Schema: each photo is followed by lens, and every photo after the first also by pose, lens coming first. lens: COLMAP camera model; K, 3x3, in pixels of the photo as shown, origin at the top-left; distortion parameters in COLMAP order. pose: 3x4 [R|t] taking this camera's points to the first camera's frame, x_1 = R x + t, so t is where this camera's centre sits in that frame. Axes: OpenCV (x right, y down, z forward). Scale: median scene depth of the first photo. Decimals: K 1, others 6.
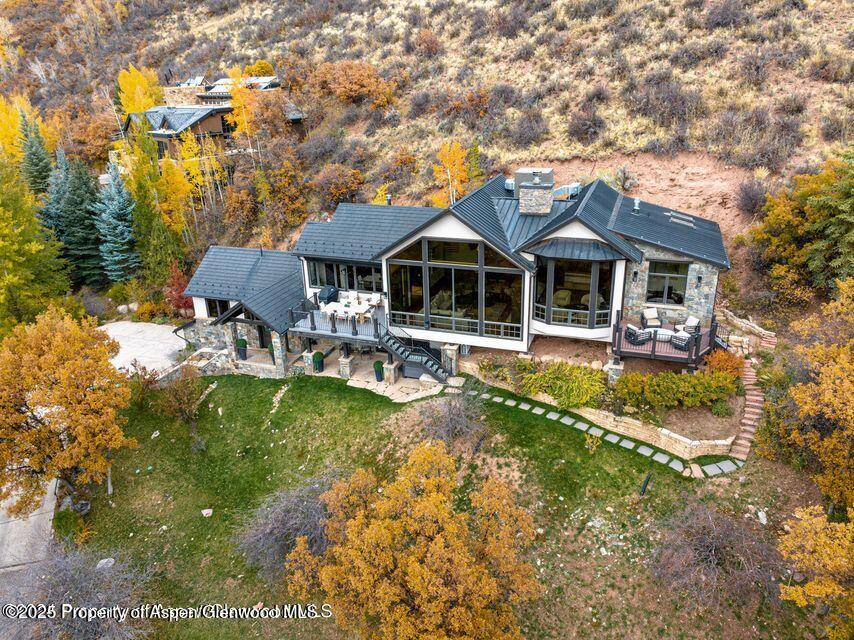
lens RADIAL K [[613.6, 0, 427.0], [0, 613.6, 320.0], [0, 0, 1]] dist [-0.035142, 0.007253]
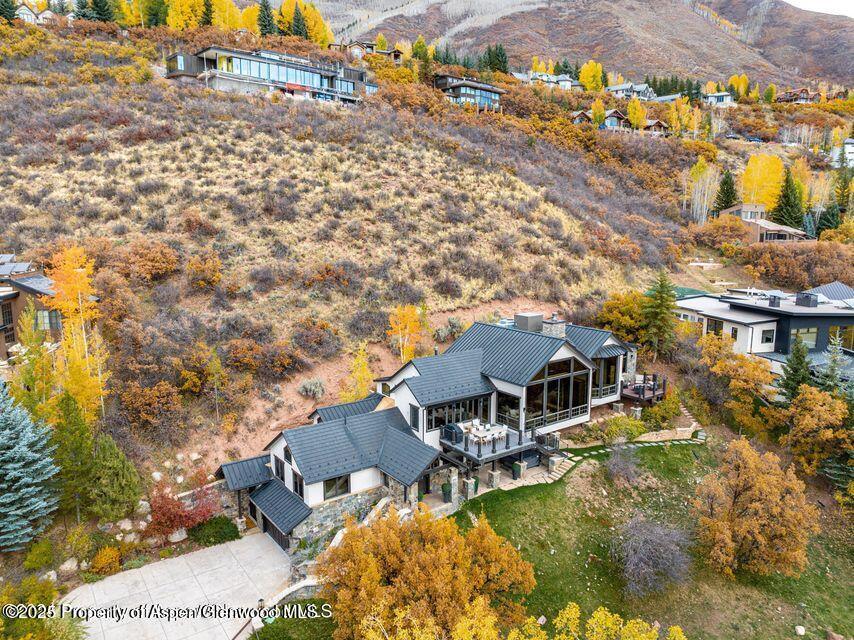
lens RADIAL K [[583.4, 0, 413.7], [0, 583.4, 342.9], [0, 0, 1]] dist [-0.028395, -0.003427]
pose [[0.574774, -0.137791, 0.806628, -1.294519], [0.299630, 0.952704, -0.050761, -0.200637], [-0.761484, 0.270866, 0.588875, 0.391878]]
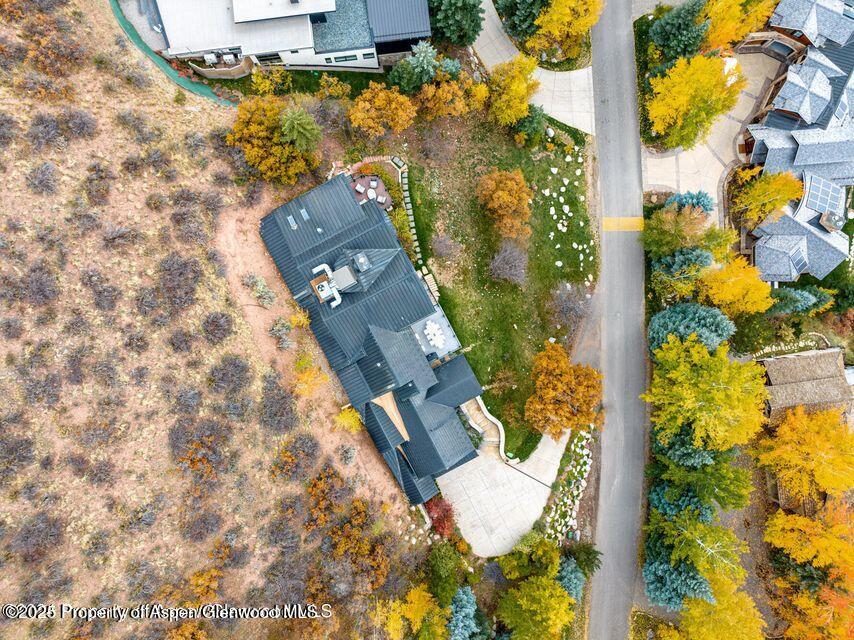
lens RADIAL K [[613.6, 0, 427.0], [0, 613.6, 320.0], [0, 0, 1]] dist [-0.035142, 0.007253]
pose [[-0.735303, -0.677304, 0.024267, -0.140774], [0.281668, -0.272828, 0.919906, -1.984883], [-0.616436, 0.683245, 0.391386, 0.245394]]
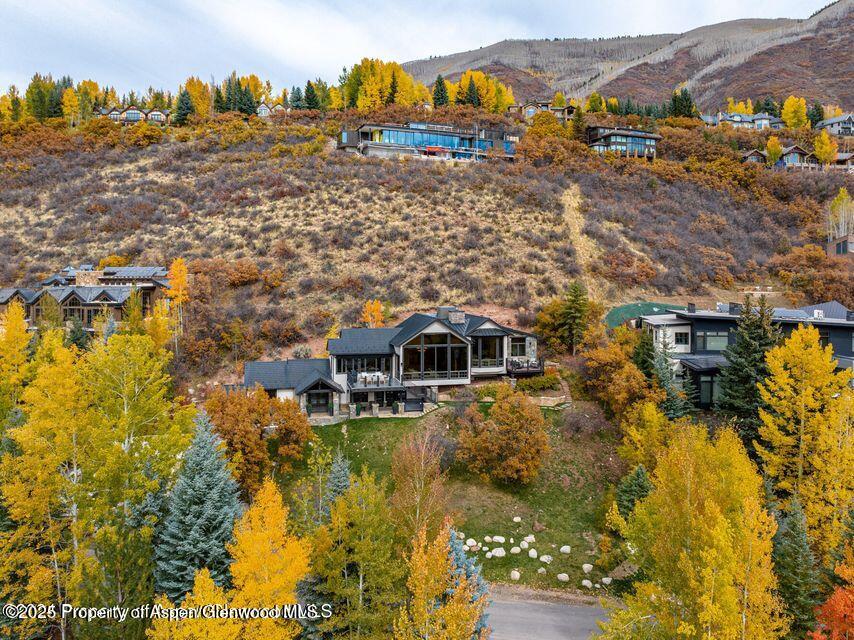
lens RADIAL K [[613.6, 0, 427.0], [0, 613.6, 320.0], [0, 0, 1]] dist [-0.035142, 0.007253]
pose [[0.836166, -0.009748, 0.548390, -1.123382], [0.187224, 0.944860, -0.268676, 0.384508], [-0.515533, 0.327330, 0.791884, -0.683749]]
